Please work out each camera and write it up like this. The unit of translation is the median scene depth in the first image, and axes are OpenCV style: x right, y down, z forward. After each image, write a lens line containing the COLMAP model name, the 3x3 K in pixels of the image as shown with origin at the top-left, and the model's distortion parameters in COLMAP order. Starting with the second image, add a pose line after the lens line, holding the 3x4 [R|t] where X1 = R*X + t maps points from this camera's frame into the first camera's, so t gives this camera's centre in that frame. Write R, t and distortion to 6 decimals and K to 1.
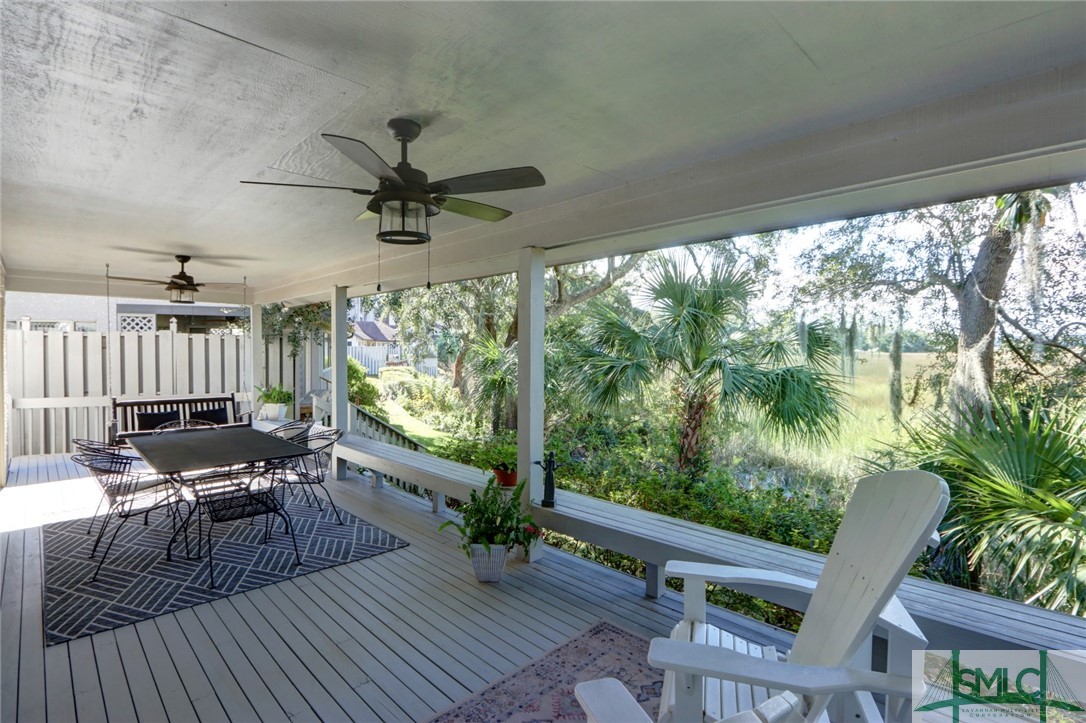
lens RADIAL K [[534.8, 0, 573.2], [0, 534.8, 367.6], [0, 0, 1]] dist [-0.080811, 0.018034]
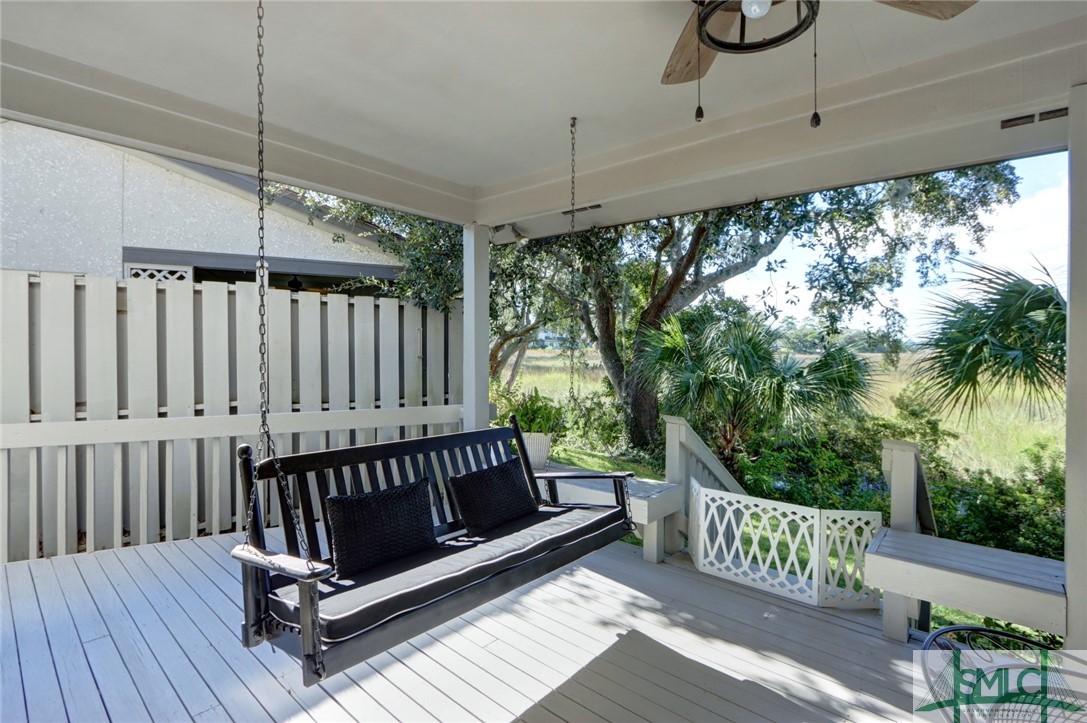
lens RADIAL K [[511.5, 0, 543.5], [0, 511.5, 361.5], [0, 0, 1]] dist [-0.050961, 0.000246]
pose [[0.999130, -0.004718, 0.041437, -0.816878], [0.005166, 0.999929, -0.010710, 0.015598], [-0.041384, 0.010915, 0.999084, 0.780317]]
